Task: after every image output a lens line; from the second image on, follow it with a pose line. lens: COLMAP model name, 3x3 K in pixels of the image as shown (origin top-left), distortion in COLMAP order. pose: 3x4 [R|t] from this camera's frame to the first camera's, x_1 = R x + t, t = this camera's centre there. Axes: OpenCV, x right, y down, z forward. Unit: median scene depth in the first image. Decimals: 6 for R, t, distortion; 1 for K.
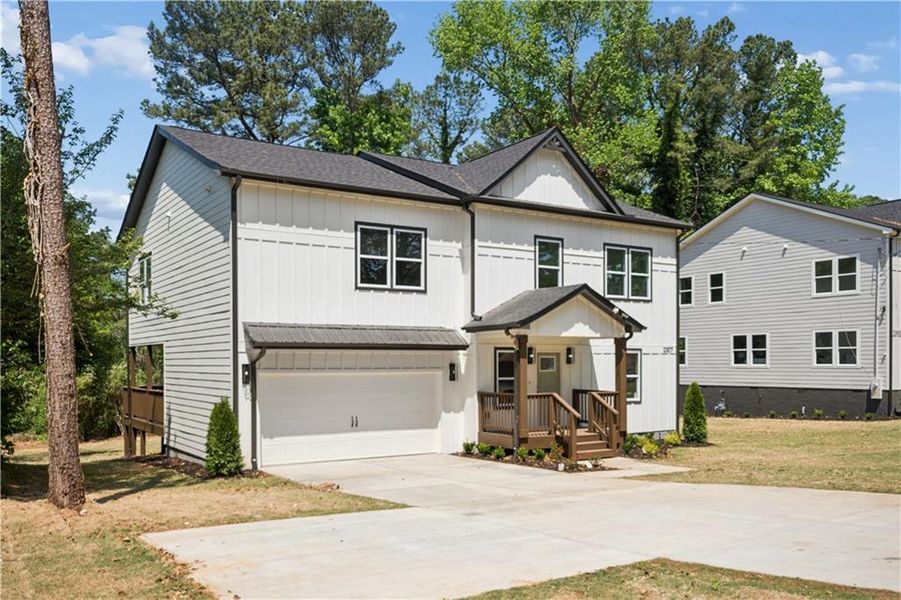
lens RADIAL K [[763.0, 0, 452.4], [0, 763.0, 358.3], [0, 0, 1]] dist [0.004775, 0.001775]
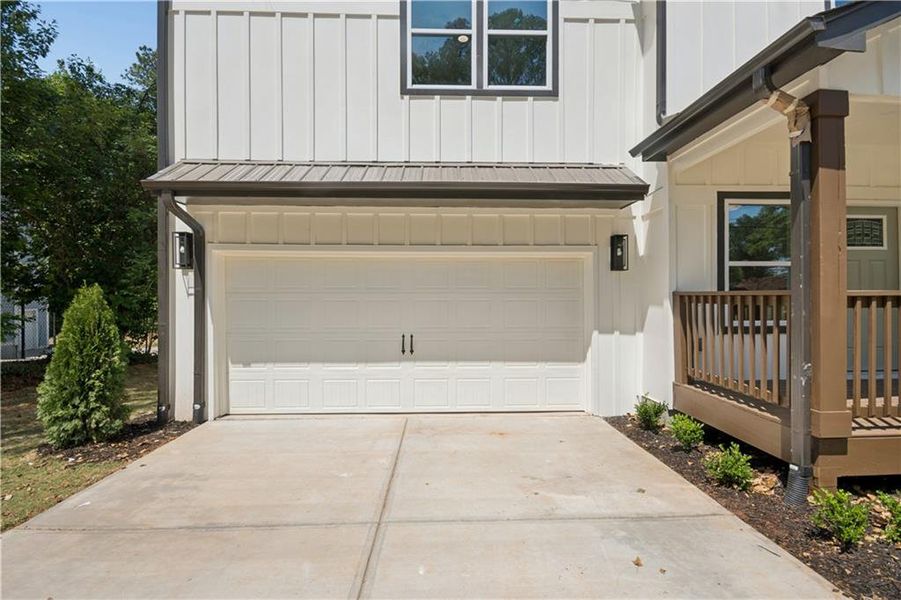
lens RADIAL K [[398.9, 0, 450.5], [0, 398.9, 300.0], [0, 0, 1]] dist [-0.016323, -0.000032]
pose [[0.851980, 0.005997, -0.523540, 0.043940], [0.000778, 0.999919, 0.012720, 0.045863], [0.523573, -0.011245, 0.851906, 0.739502]]
